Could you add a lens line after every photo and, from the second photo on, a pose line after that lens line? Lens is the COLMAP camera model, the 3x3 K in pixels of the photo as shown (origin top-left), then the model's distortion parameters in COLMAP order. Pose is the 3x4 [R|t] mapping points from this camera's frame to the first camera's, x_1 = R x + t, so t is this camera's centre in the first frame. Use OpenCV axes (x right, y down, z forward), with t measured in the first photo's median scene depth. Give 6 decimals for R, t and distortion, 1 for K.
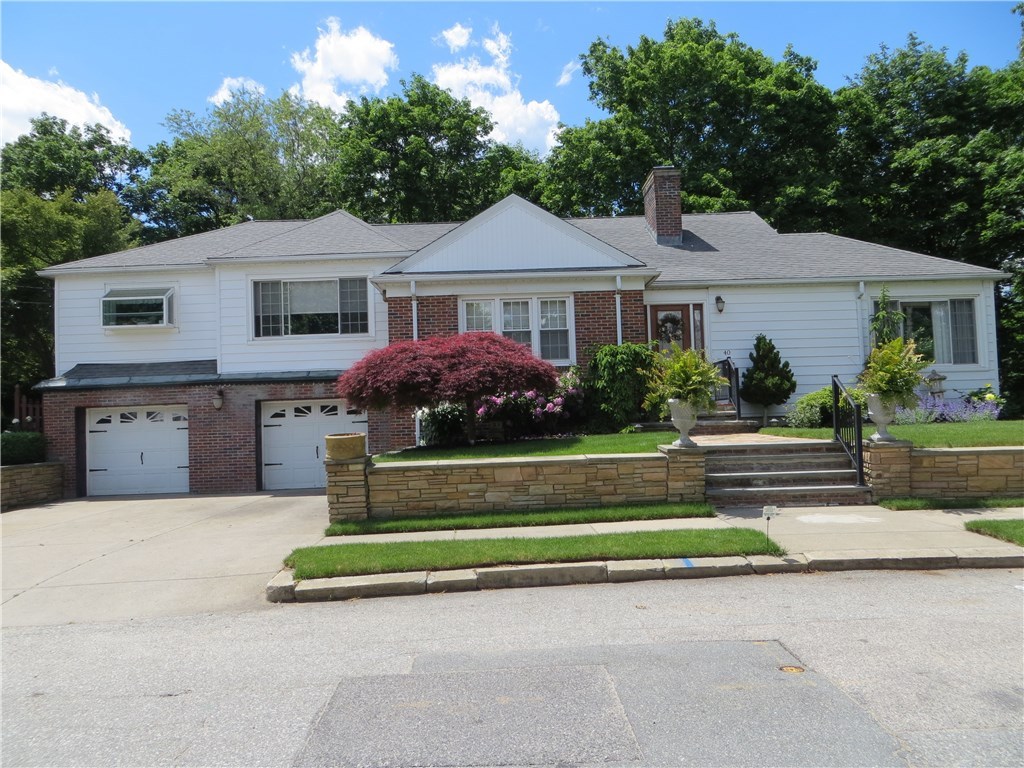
lens RADIAL K [[789.4, 0, 509.8], [0, 789.4, 414.4], [0, 0, 1]] dist [-0.036426, -0.001191]
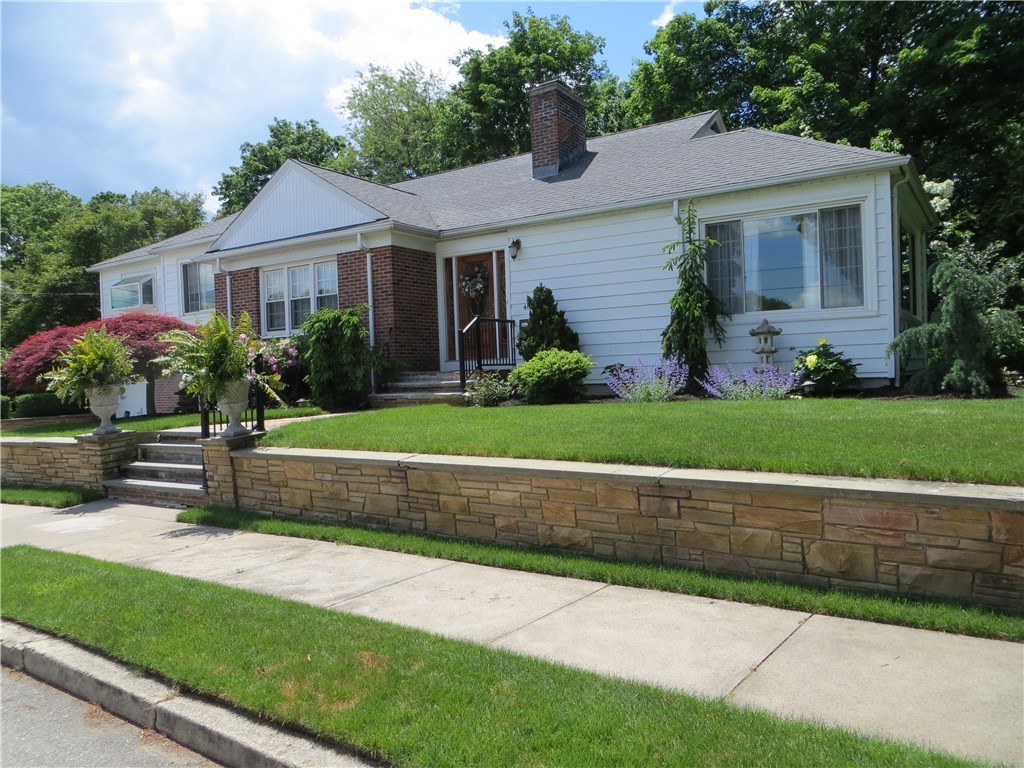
lens RADIAL K [[817.0, 0, 512.0], [0, 817.0, 384.0], [0, 0, 1]] dist [-0.009136, -0.003138]
pose [[0.831829, 0.004211, -0.555016, 0.733829], [0.017391, 0.999283, 0.033646, -0.027253], [0.554759, -0.037640, 0.831159, 0.274559]]
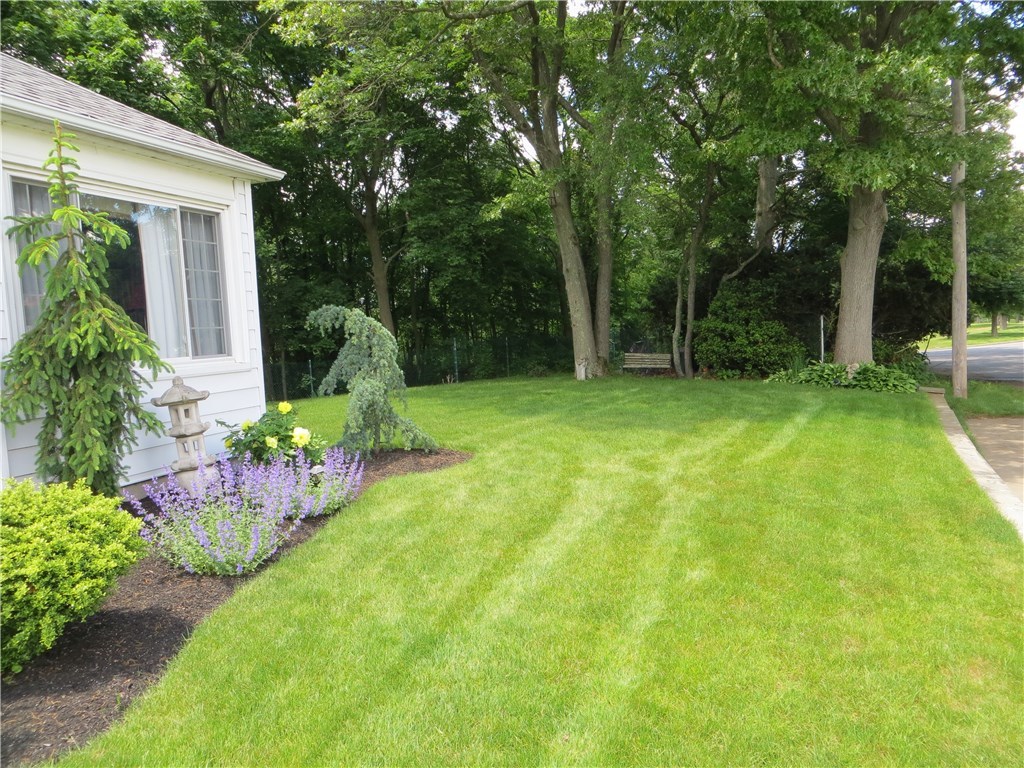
lens RADIAL K [[817.0, 0, 512.0], [0, 817.0, 384.0], [0, 0, 1]] dist [-0.009136, -0.003138]
pose [[0.332317, -0.049224, 0.941882, 0.198530], [0.012205, 0.998778, 0.047891, -0.069067], [-0.943089, -0.004420, 0.332511, 0.679989]]
